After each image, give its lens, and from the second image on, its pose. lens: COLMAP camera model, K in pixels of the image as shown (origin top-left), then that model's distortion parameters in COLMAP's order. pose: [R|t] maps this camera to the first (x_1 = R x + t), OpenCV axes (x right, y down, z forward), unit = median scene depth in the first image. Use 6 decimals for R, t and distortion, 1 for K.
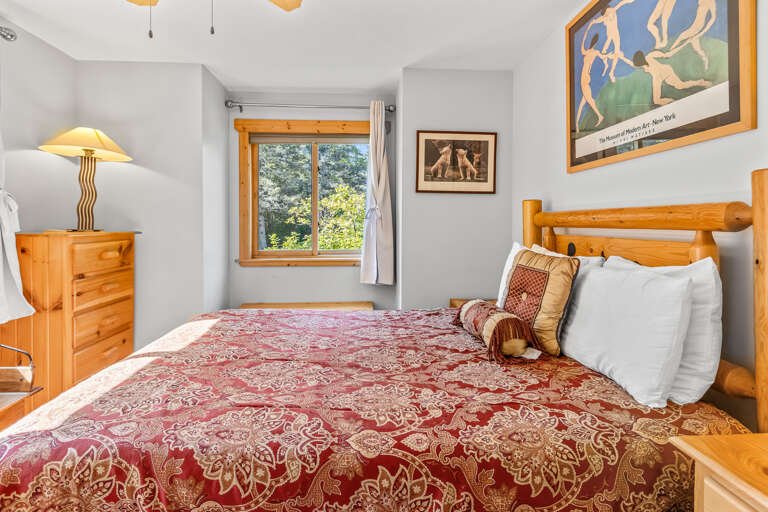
lens RADIAL K [[373.9, 0, 383.2], [0, 373.9, 217.6], [0, 0, 1]] dist [0.003252, -0.000871]
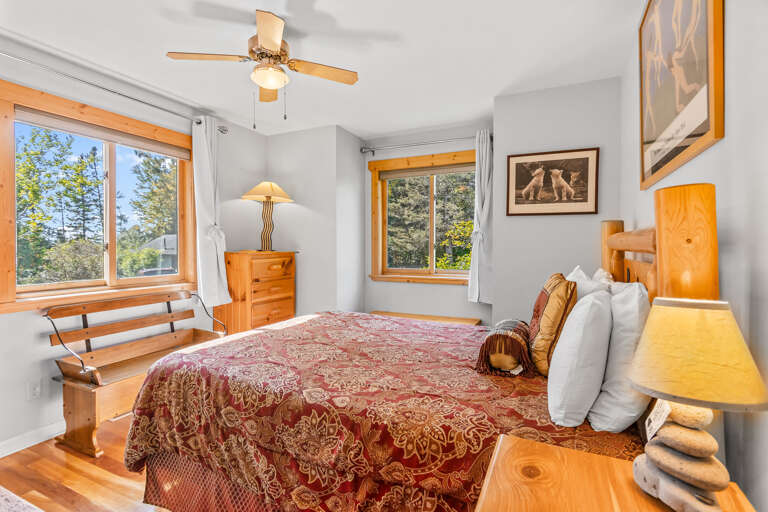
lens RADIAL K [[362.2, 0, 385.6], [0, 362.2, 239.4], [0, 0, 1]] dist [0.003926, 0.000273]
pose [[0.879292, -0.007881, -0.476219, 0.318148], [0.007664, 0.999968, -0.002397, -0.002998], [0.476222, -0.001542, 0.879324, -0.044818]]
